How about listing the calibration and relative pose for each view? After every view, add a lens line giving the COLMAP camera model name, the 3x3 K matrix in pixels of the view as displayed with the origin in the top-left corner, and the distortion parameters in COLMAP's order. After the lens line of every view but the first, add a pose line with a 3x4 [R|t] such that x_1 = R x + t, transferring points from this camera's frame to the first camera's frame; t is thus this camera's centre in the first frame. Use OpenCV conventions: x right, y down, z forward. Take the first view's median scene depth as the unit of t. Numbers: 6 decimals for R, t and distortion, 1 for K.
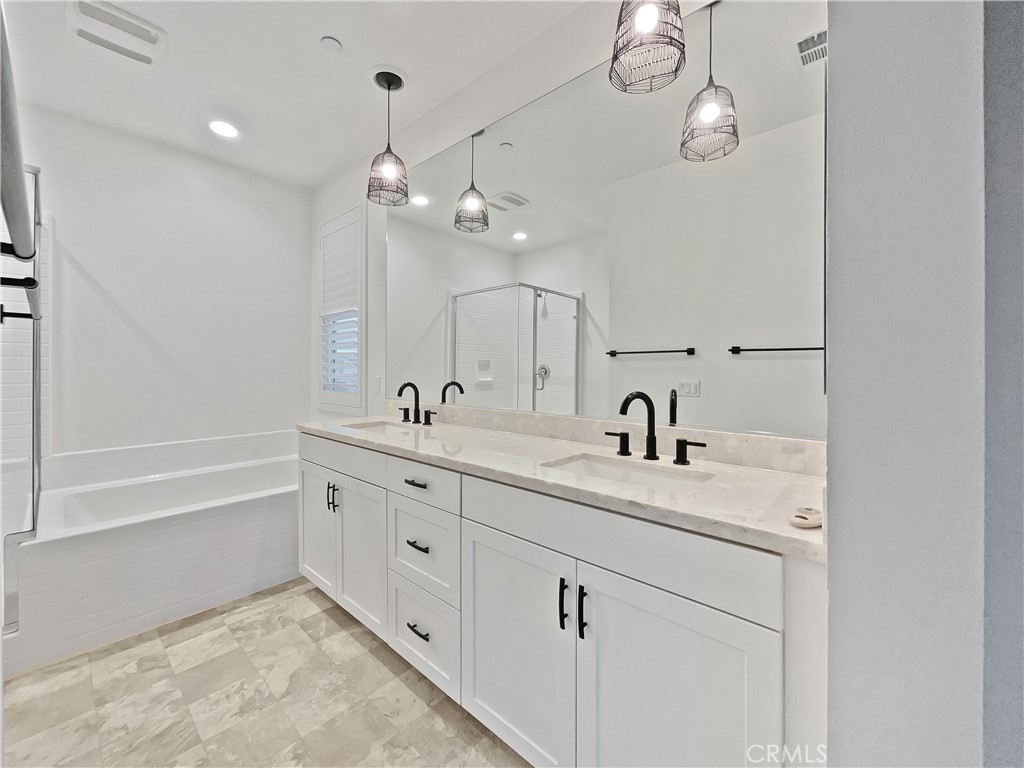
lens RADIAL K [[419.5, 0, 515.2], [0, 419.5, 380.0], [0, 0, 1]] dist [0.003838, -0.001581]
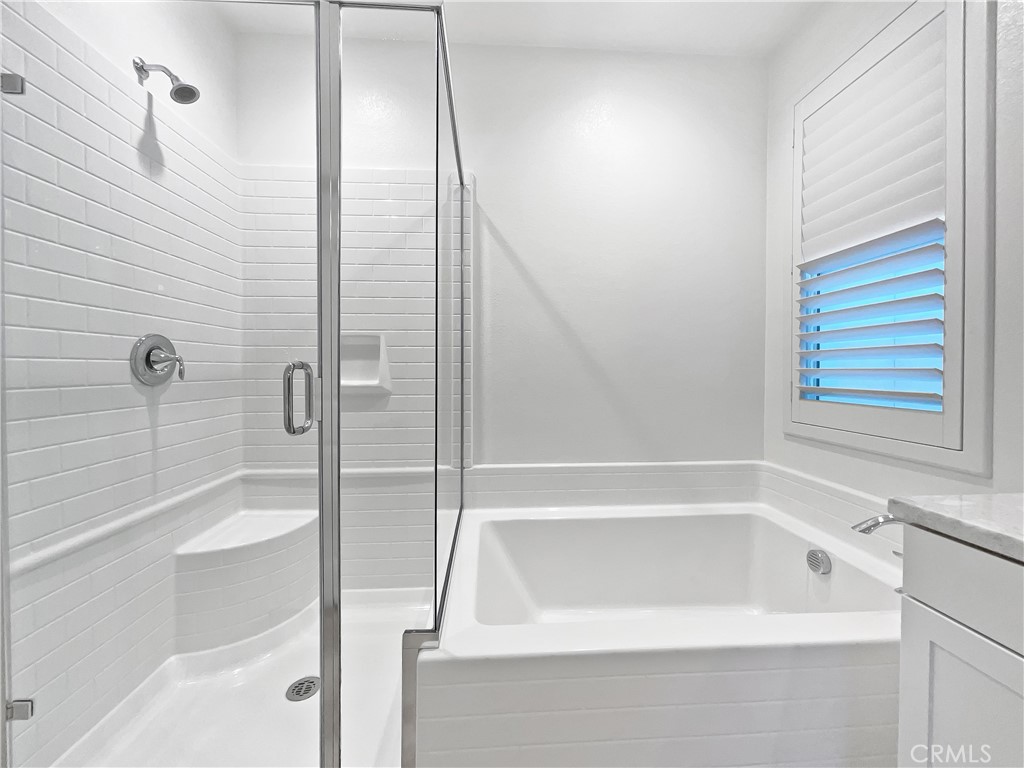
lens RADIAL K [[419.5, 0, 511.7], [0, 419.5, 380.3], [0, 0, 1]] dist [0.003838, -0.001581]
pose [[0.719809, 0.009760, -0.694104, -0.355520], [-0.011842, 0.999928, 0.001779, 0.003357], [0.694072, 0.006939, 0.719873, 0.346737]]
